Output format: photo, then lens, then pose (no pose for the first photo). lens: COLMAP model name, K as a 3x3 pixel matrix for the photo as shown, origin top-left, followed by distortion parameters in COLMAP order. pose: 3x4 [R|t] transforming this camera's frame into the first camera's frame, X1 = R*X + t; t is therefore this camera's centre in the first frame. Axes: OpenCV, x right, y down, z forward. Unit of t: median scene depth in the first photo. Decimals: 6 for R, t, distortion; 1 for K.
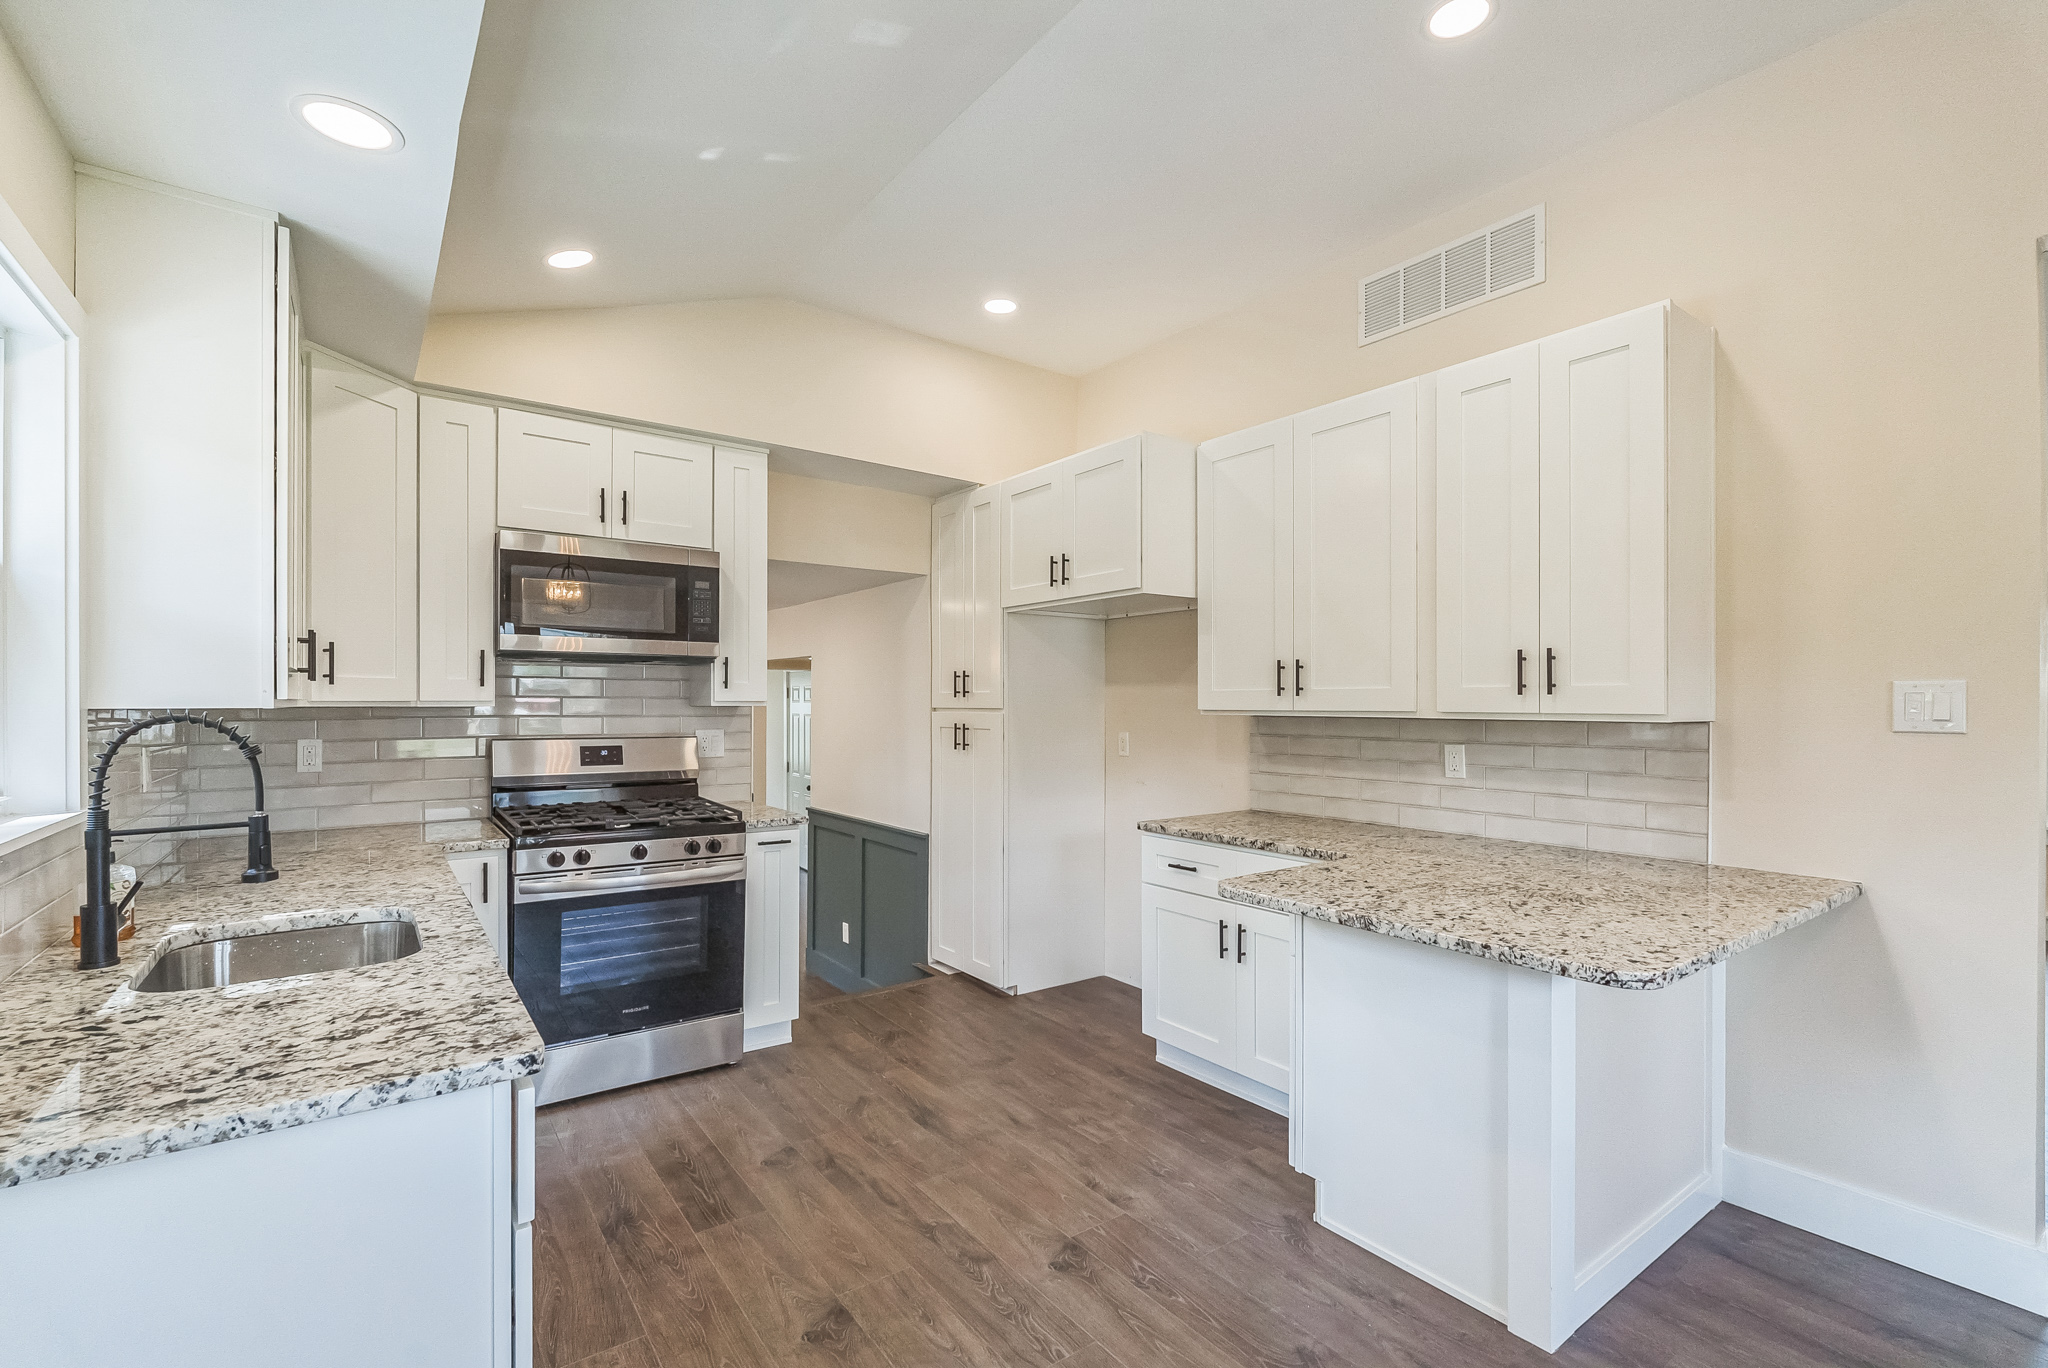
lens RADIAL K [[920.0, 0, 1032.0], [0, 920.0, 700.4], [0, 0, 1]] dist [0.000946, -0.000931]
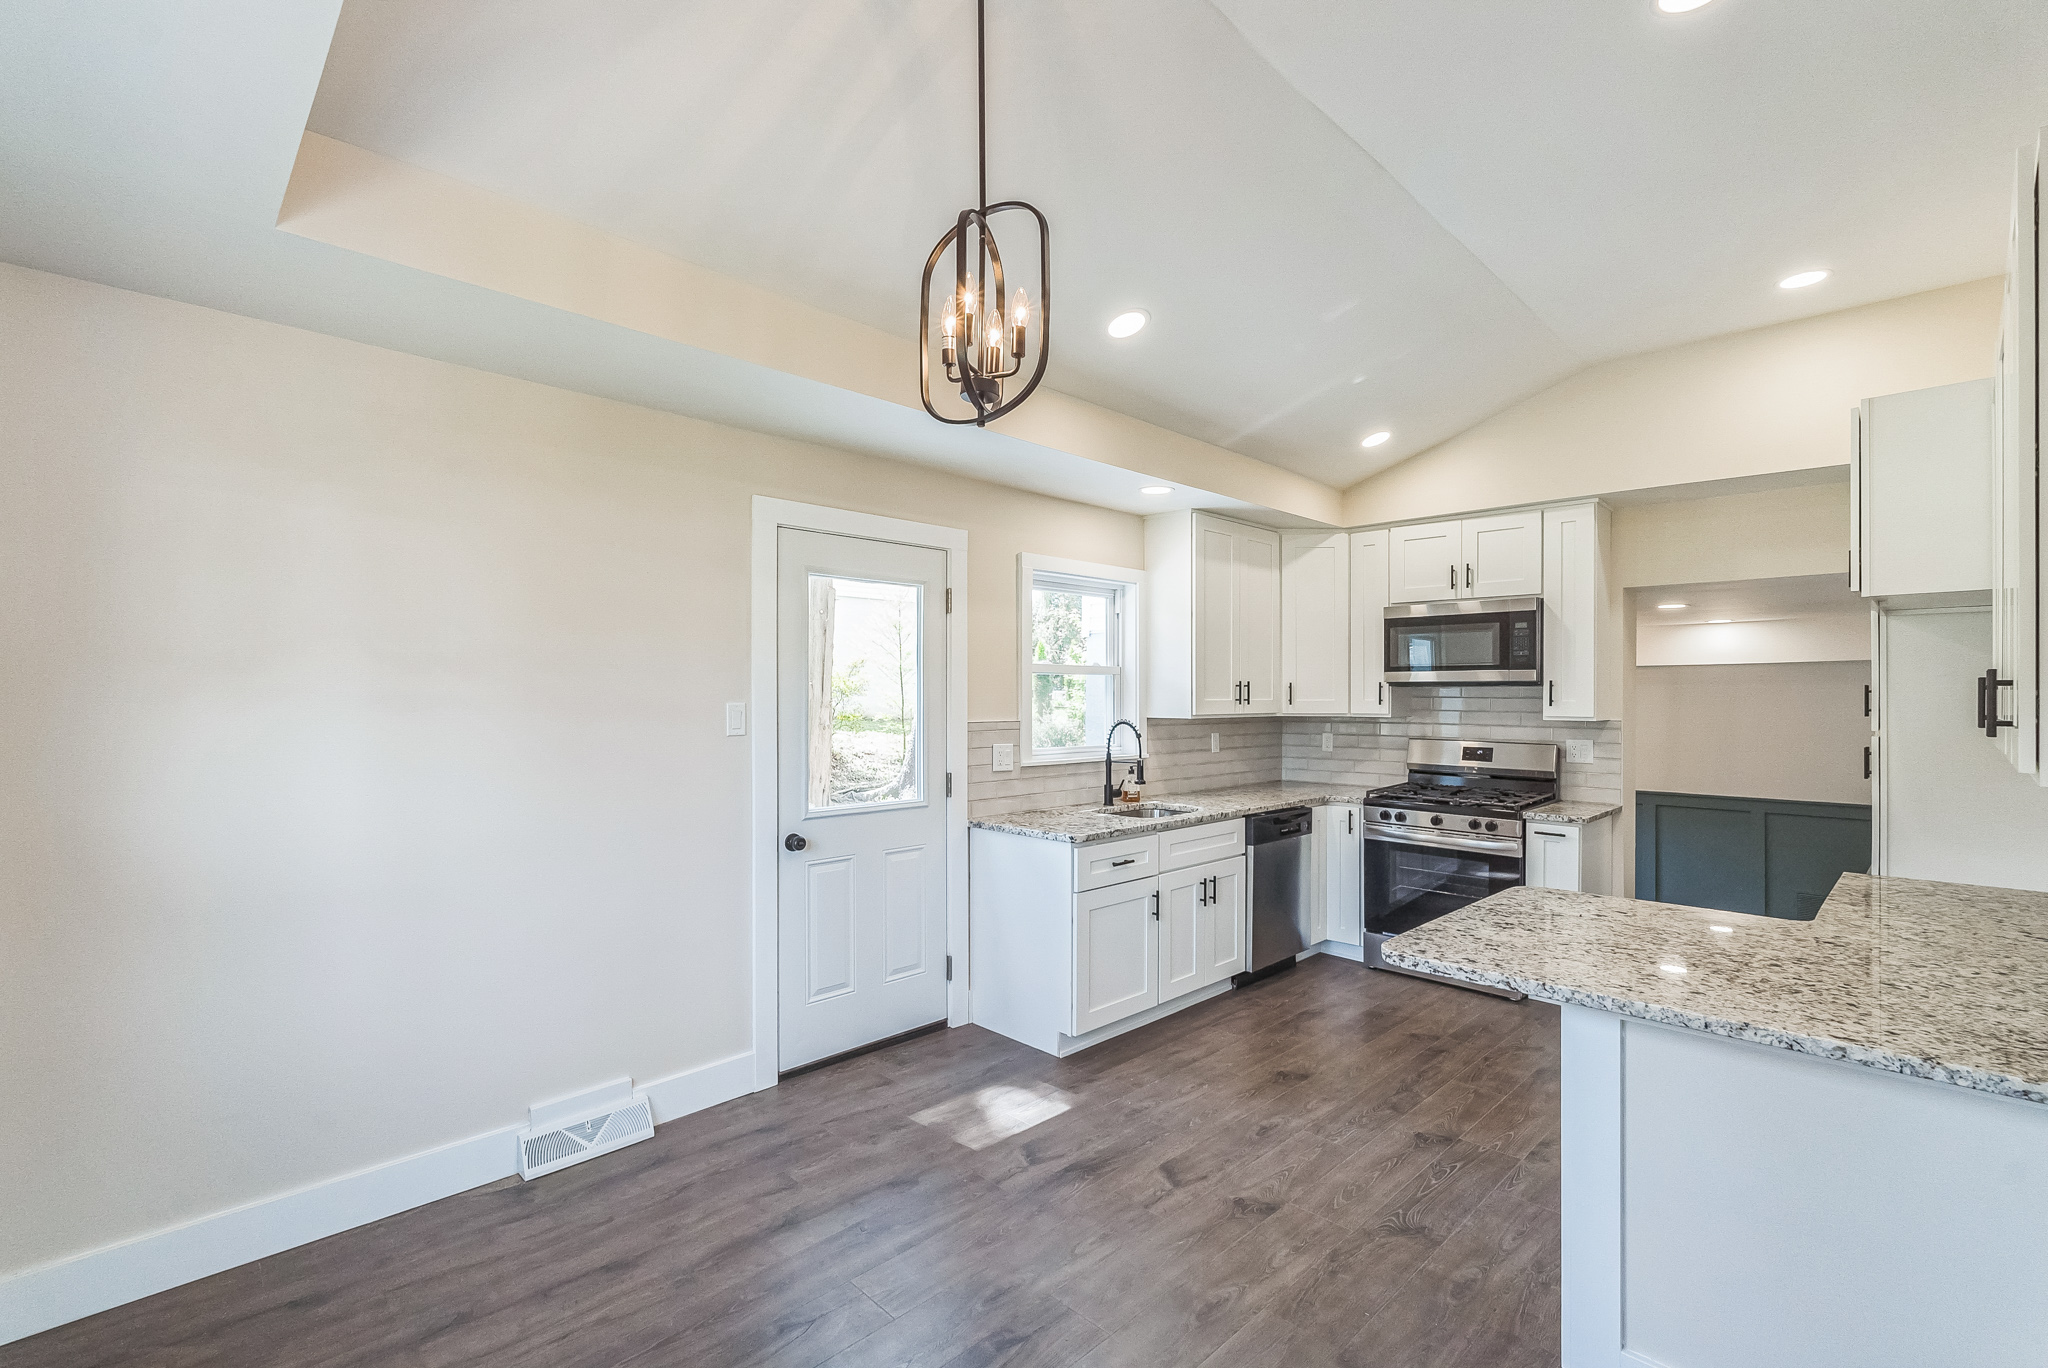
lens RADIAL K [[920.0, 0, 1004.3], [0, 920.0, 693.3], [0, 0, 1]] dist [0.000946, -0.000931]
pose [[0.122380, -0.004772, -0.992472, 0.931765], [0.001388, 0.999988, -0.004637, -0.029509], [0.992482, -0.000810, 0.122385, 0.149890]]
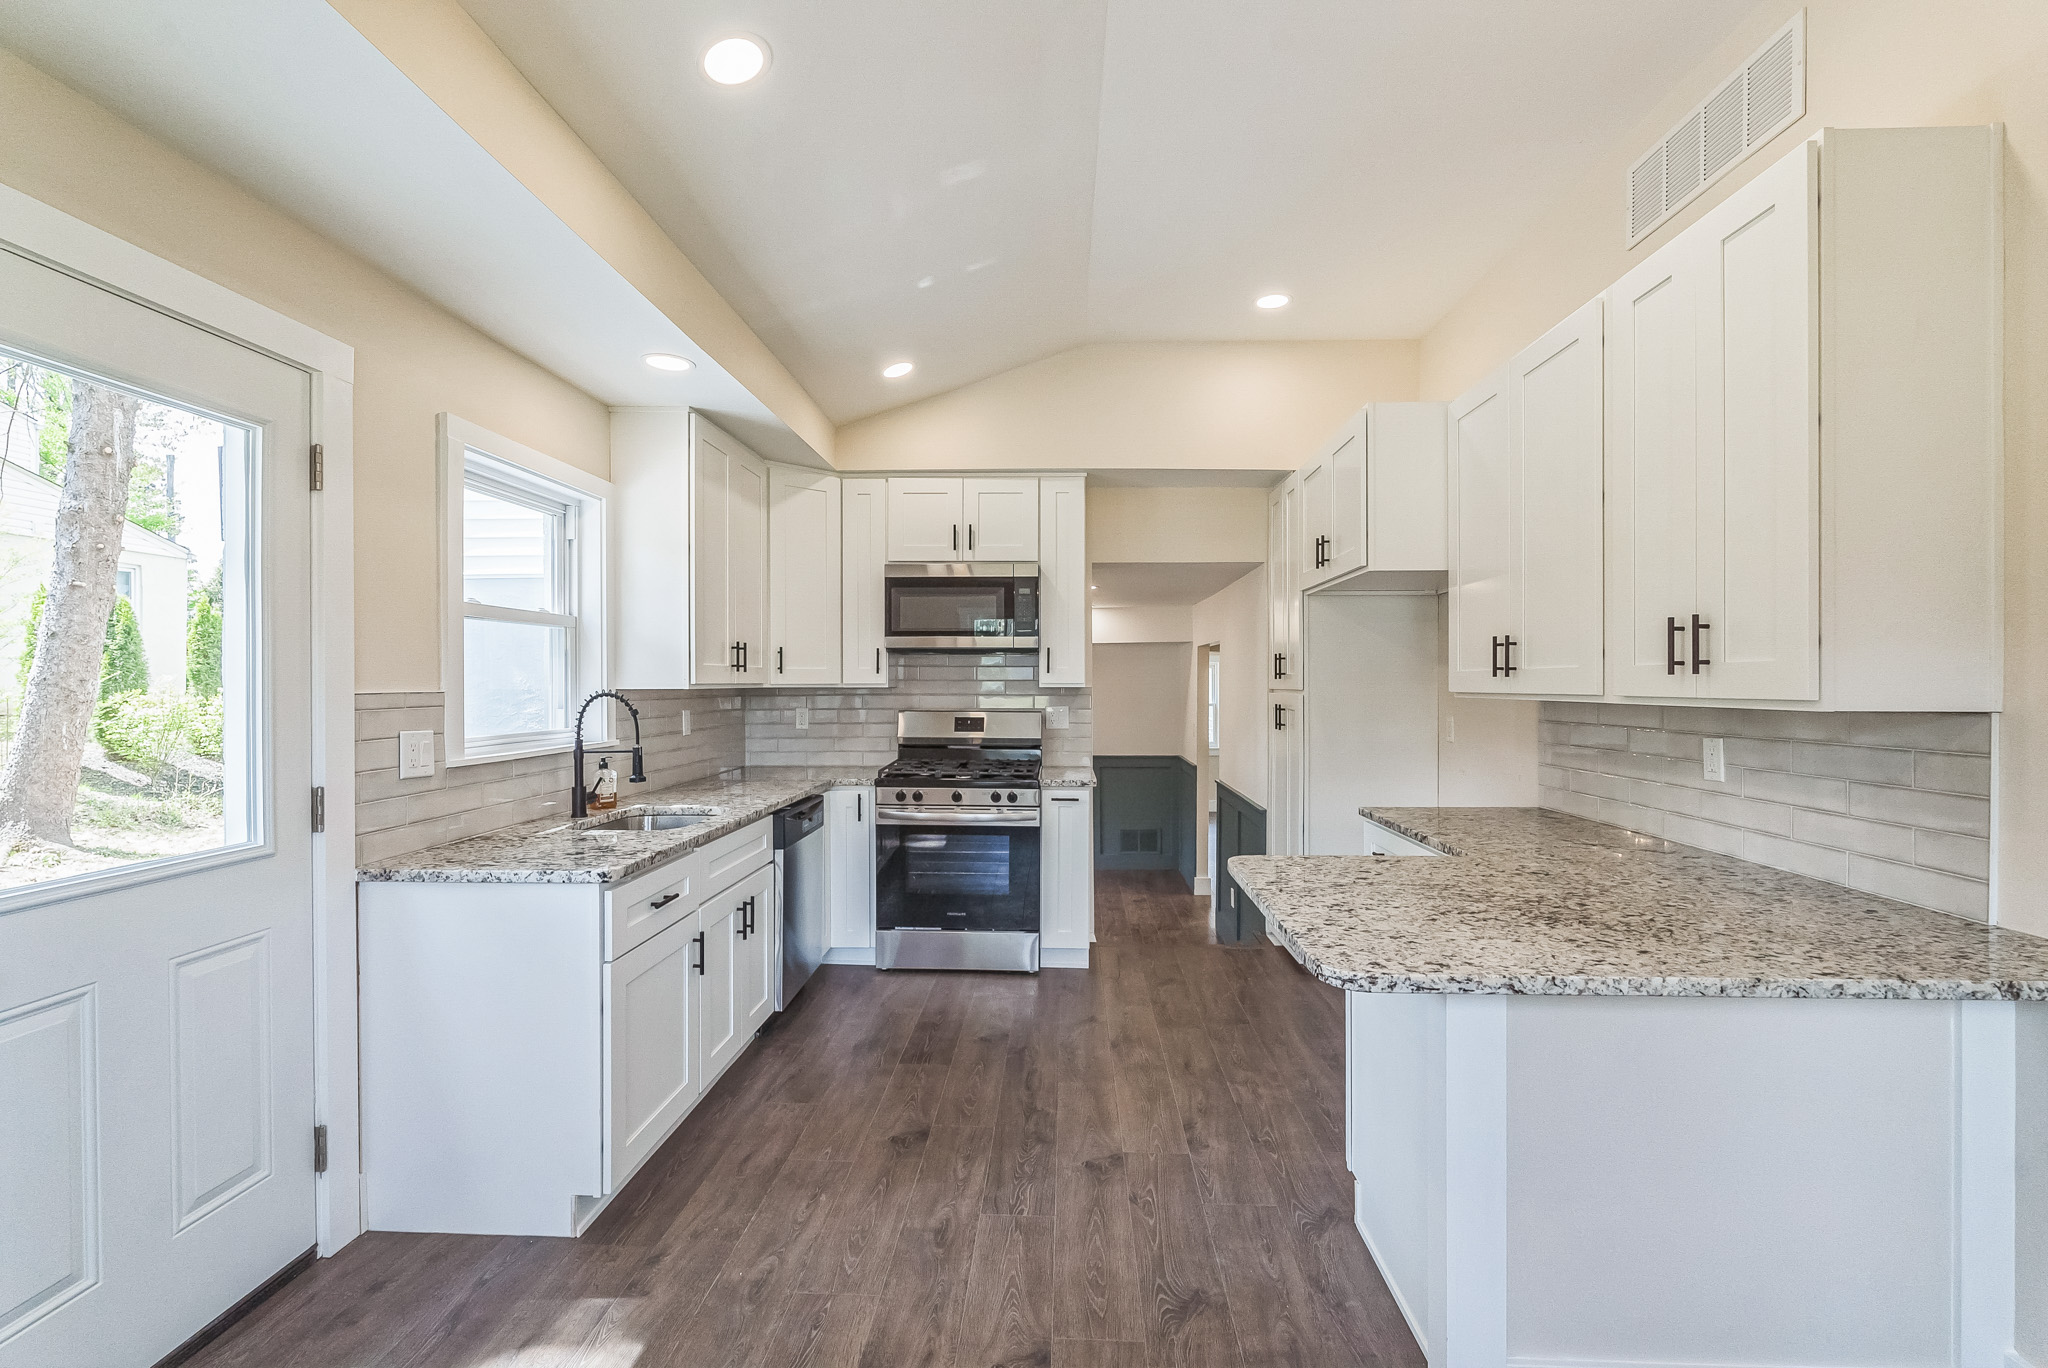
lens RADIAL K [[920.0, 0, 1032.3], [0, 920.0, 682.7], [0, 0, 1]] dist [0.000946, -0.000931]
pose [[0.777759, -0.001962, -0.628560, 0.501441], [0.003825, 0.999991, 0.001612, -0.002241], [0.628551, -0.003658, 0.777760, 0.030385]]
